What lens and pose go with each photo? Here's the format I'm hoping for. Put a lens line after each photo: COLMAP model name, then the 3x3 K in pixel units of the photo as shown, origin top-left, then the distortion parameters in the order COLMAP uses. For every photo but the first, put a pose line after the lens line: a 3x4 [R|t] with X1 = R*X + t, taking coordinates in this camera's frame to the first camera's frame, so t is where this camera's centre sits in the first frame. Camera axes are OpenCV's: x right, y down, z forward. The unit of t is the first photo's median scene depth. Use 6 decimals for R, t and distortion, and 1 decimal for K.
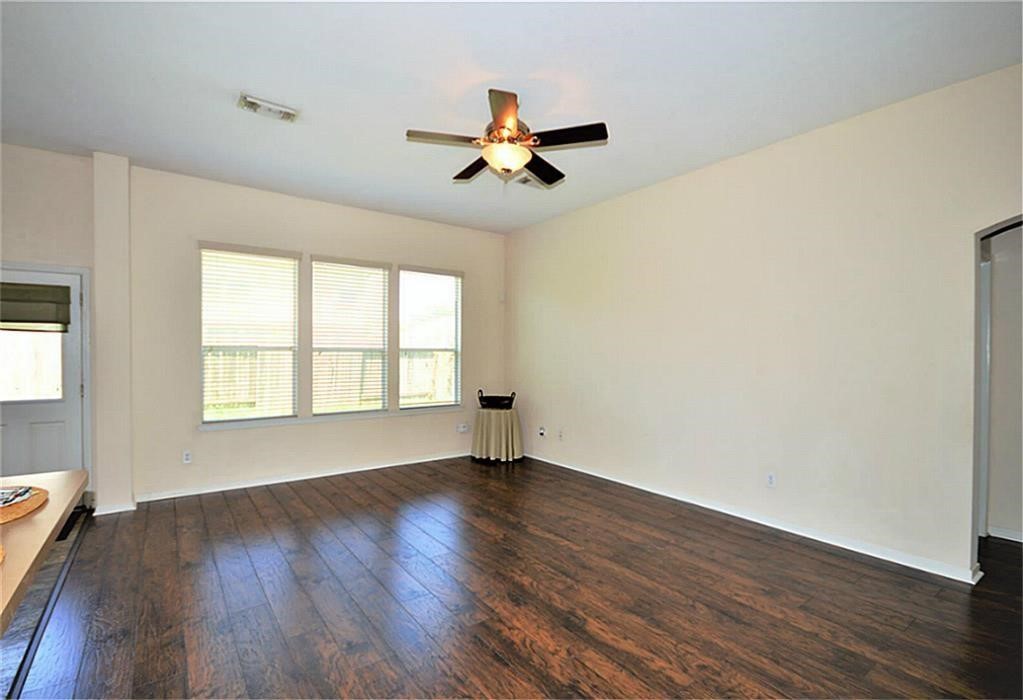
lens RADIAL K [[467.5, 0, 496.5], [0, 467.5, 357.4], [0, 0, 1]] dist [-0.001411, -0.000151]
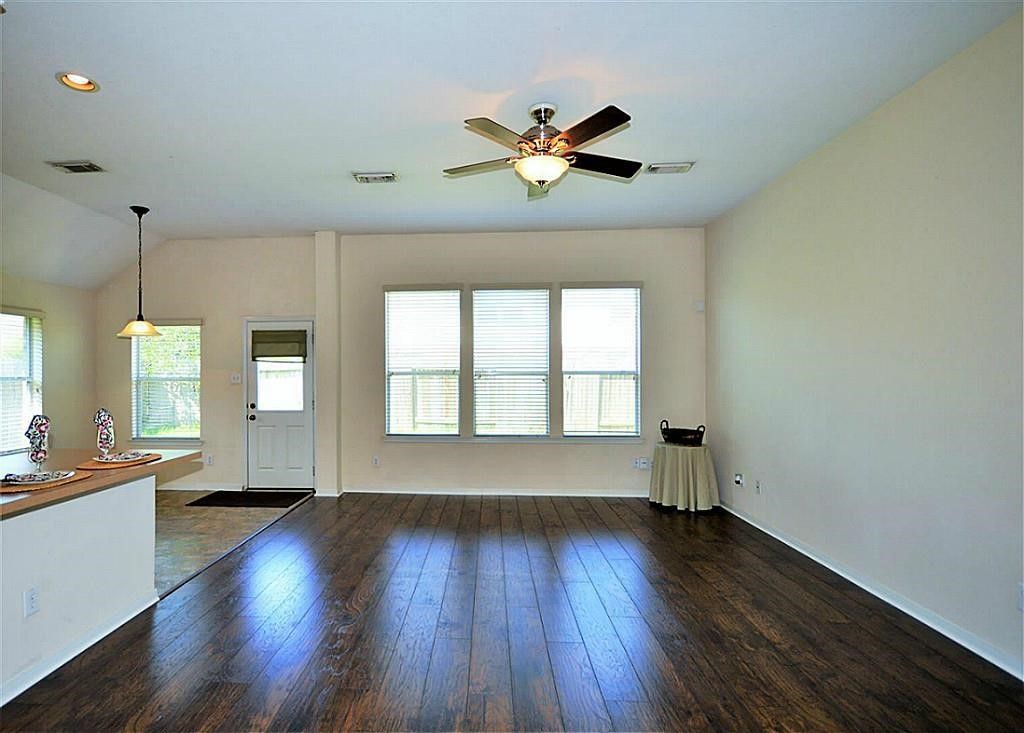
lens RADIAL K [[526.5, 0, 449.4], [0, 526.5, 370.0], [0, 0, 1]] dist [-0.000357, -0.000086]
pose [[0.767329, -0.010861, -0.641161, 0.304808], [-0.001992, 0.999811, -0.019320, -0.001488], [0.641250, 0.016102, 0.767163, 0.042757]]
